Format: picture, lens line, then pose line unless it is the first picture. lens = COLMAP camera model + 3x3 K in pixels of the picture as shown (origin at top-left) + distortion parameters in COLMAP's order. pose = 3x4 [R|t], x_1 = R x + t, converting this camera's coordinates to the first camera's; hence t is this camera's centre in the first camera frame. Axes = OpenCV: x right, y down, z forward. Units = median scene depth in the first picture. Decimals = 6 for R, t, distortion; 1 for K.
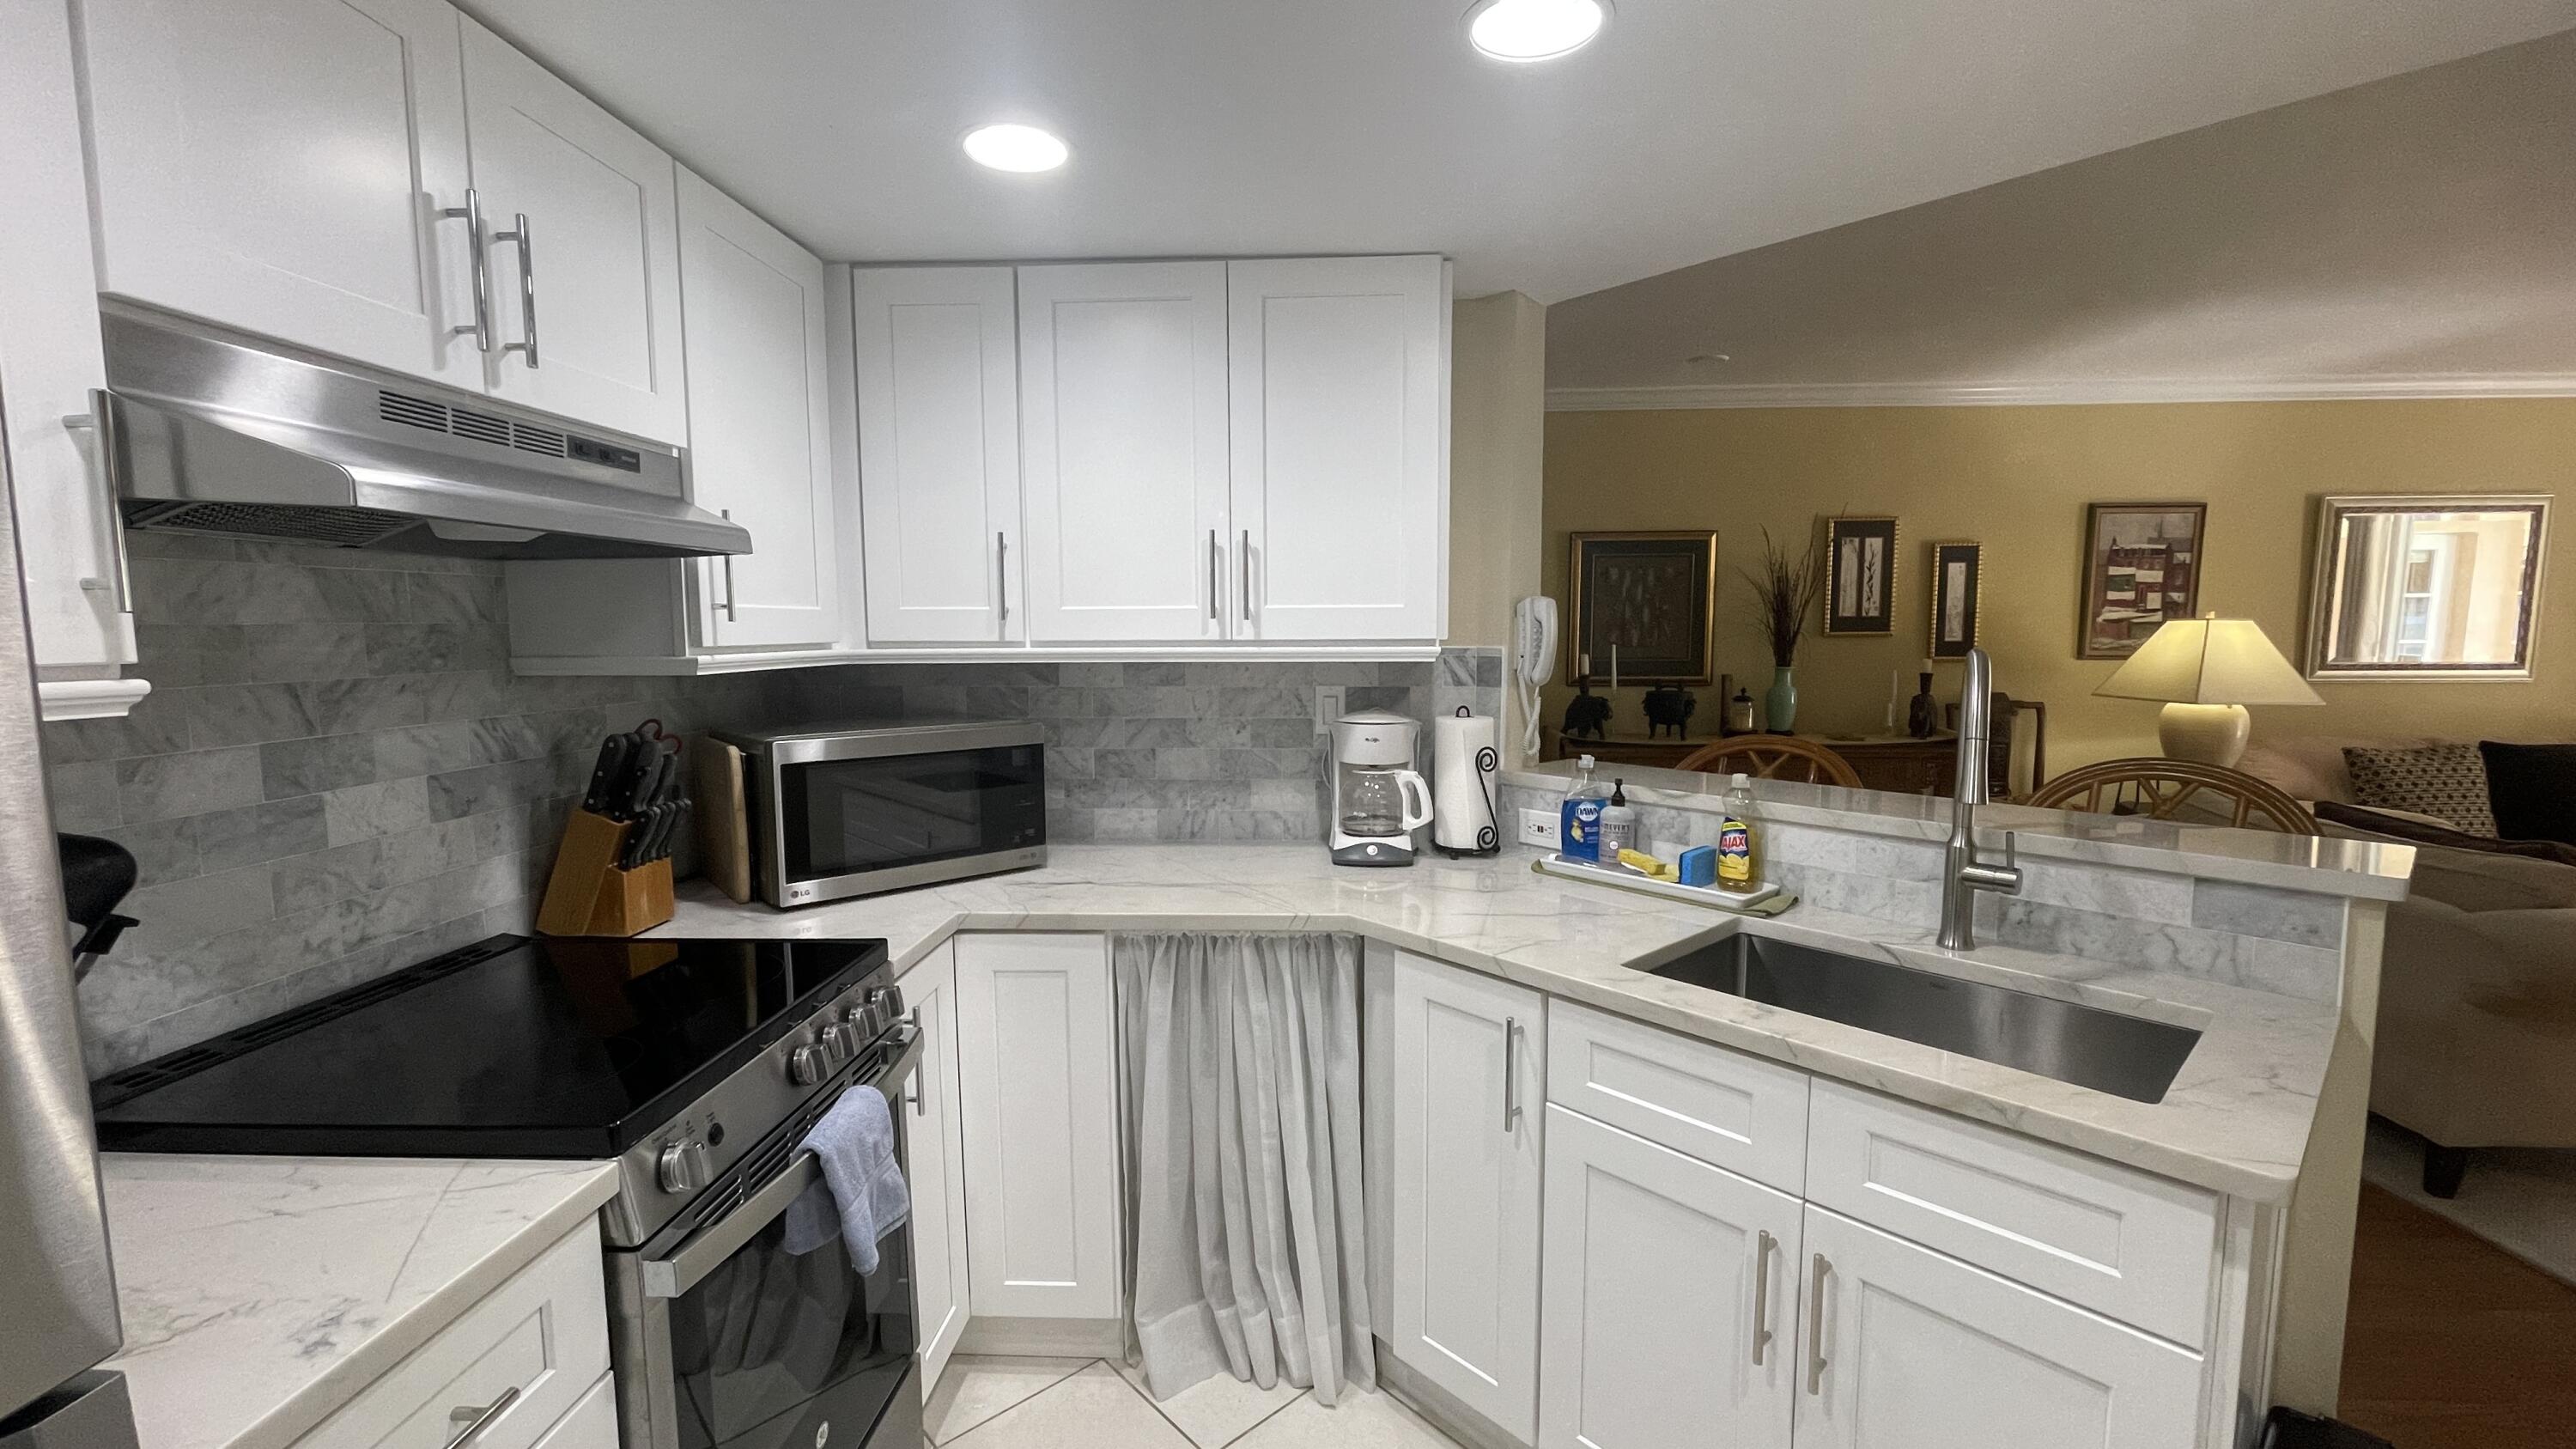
lens RADIAL K [[1042.3, 0, 1294.0], [0, 1042.3, 728.9], [0, 0, 1]] dist [0.001797, 0.000077]
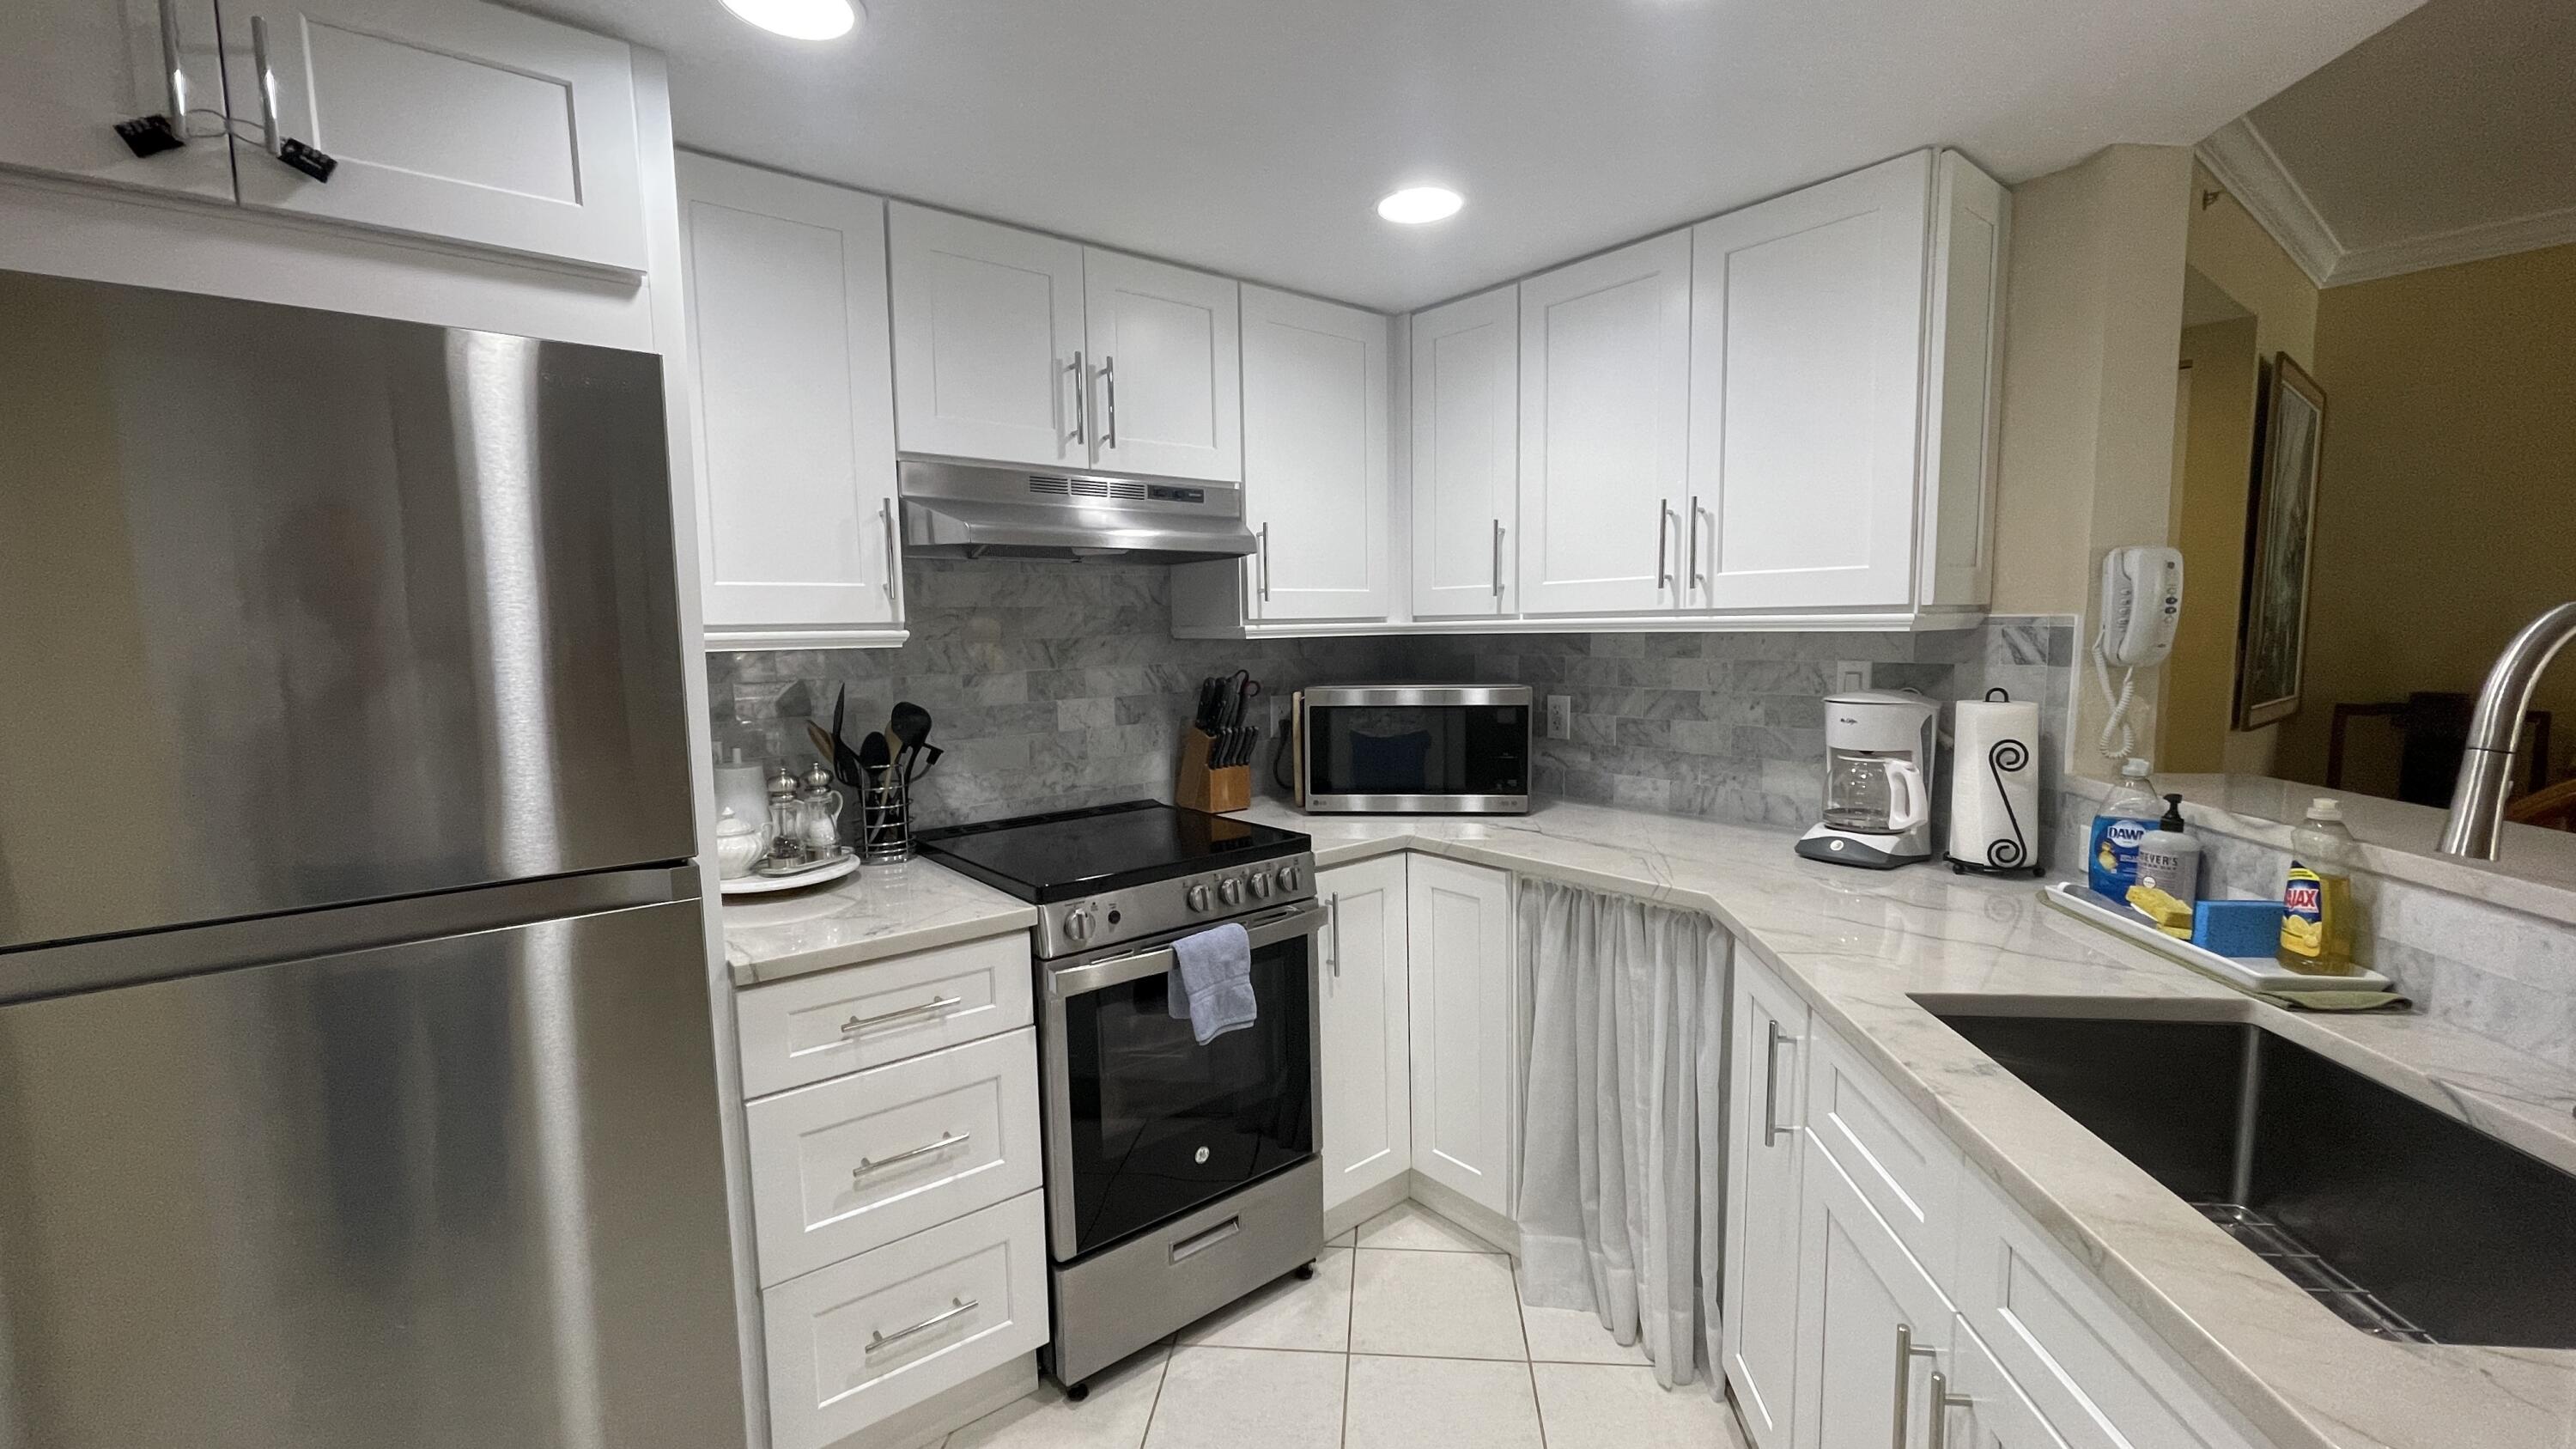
lens RADIAL K [[1045.0, 0, 1291.0], [0, 1045.0, 728.1], [0, 0, 1]] dist [0.000933, -0.000309]
pose [[0.671551, 0.067690, -0.737860, 0.472808], [-0.058225, 0.997560, 0.038522, 0.011251], [0.738667, 0.017092, 0.673853, 0.064815]]
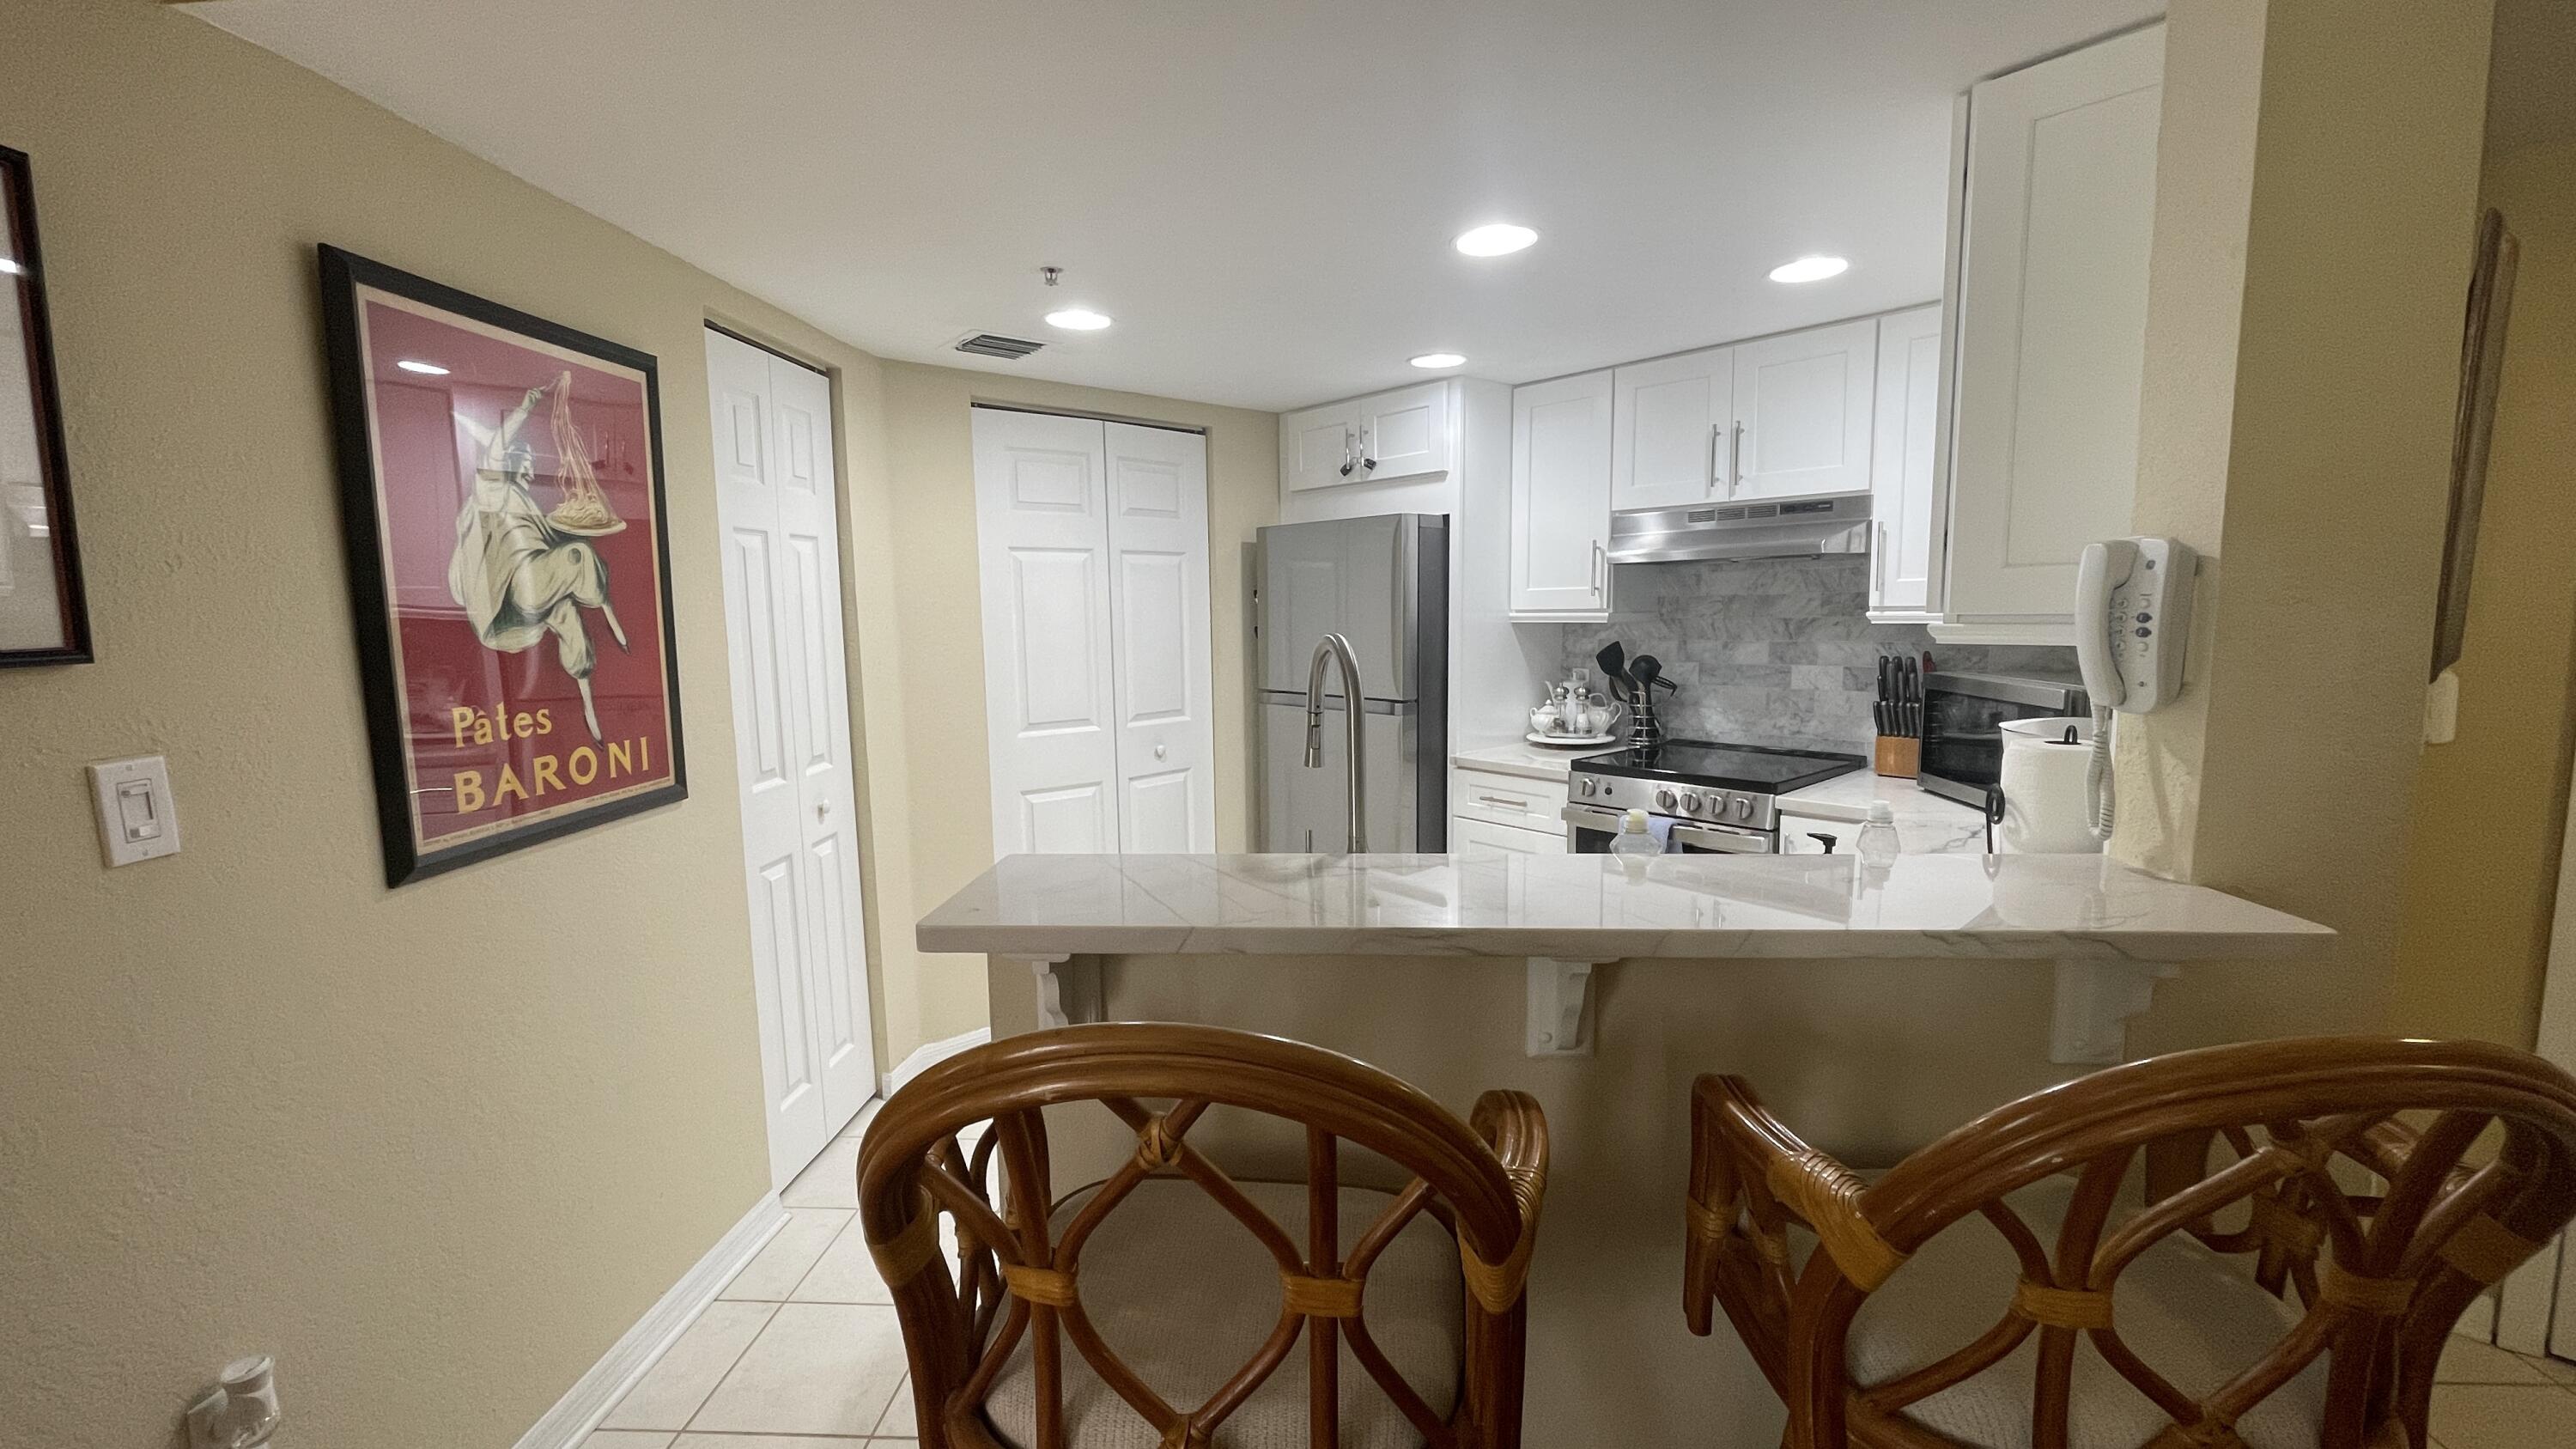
lens RADIAL K [[1042.8, 0, 1294.0], [0, 1042.8, 726.0], [0, 0, 1]] dist [-0.006035, -0.000060]
pose [[-0.709792, 0.099727, -0.697316, 1.090235], [-0.046283, 0.981186, 0.187436, -0.138166], [0.702889, 0.165315, -0.691822, 1.328364]]
